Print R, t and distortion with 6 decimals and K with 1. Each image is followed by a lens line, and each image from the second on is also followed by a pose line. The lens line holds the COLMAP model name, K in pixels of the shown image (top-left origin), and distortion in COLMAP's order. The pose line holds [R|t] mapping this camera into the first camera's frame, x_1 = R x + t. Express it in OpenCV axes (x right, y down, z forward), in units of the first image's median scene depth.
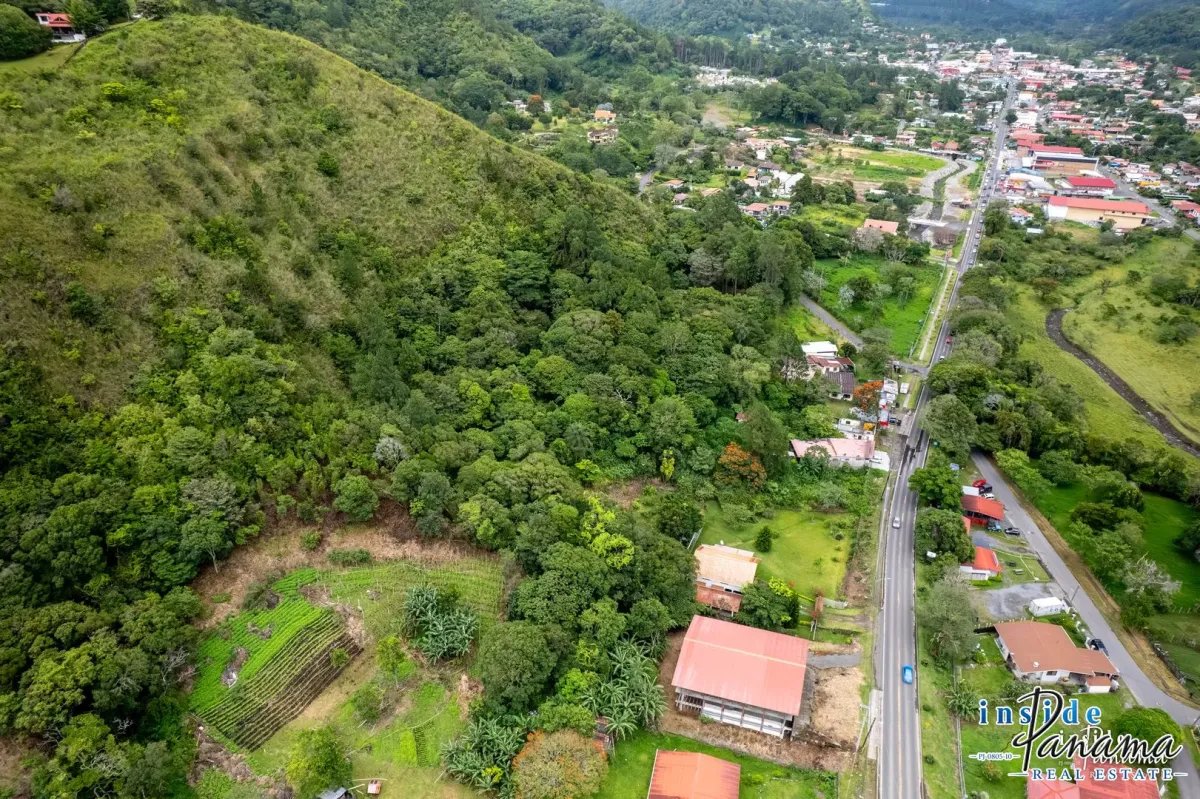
lens RADIAL K [[769.2, 0, 597.6], [0, 769.2, 402.2], [0, 0, 1]] dist [-0.078307, 0.067514]
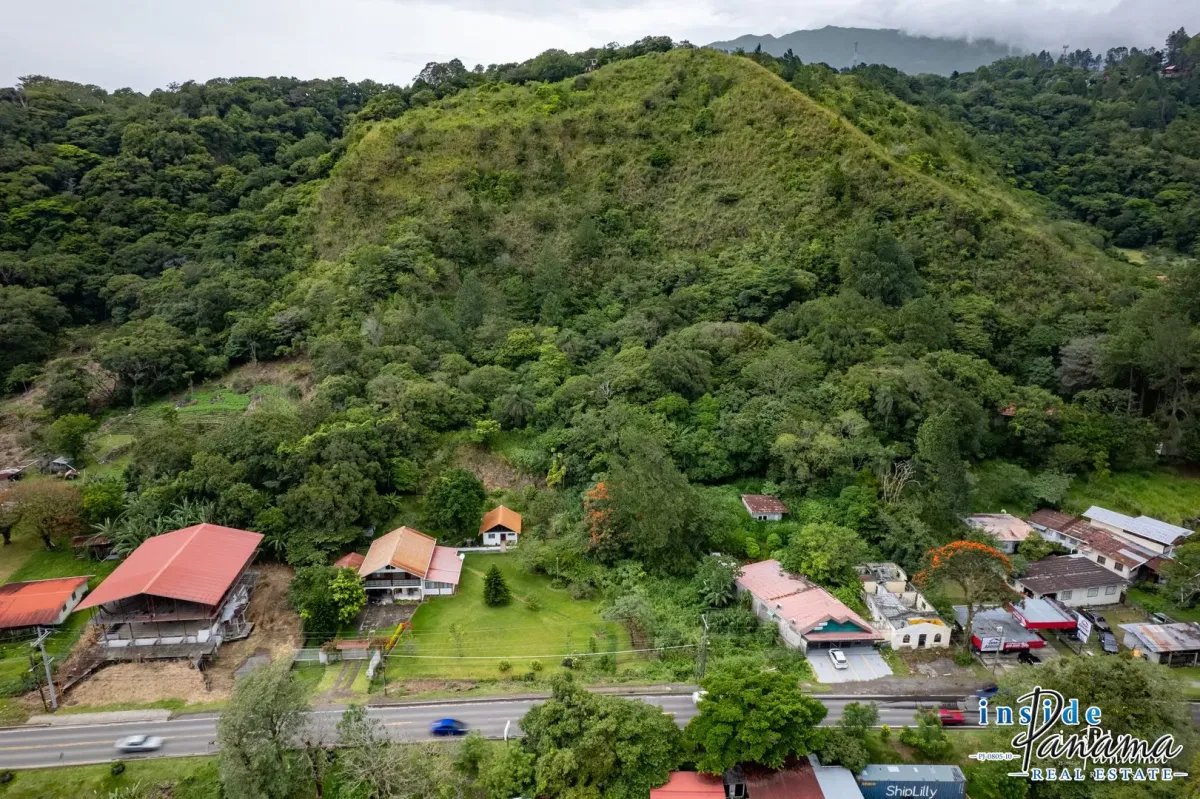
lens RADIAL K [[769.2, 0, 600.6], [0, 769.2, 403.9], [0, 0, 1]] dist [-0.078307, 0.067514]
pose [[0.425346, 0.252813, -0.869003, 0.599970], [-0.411709, 0.909137, 0.062972, -0.034081], [0.805963, 0.330992, 0.490783, 0.523064]]
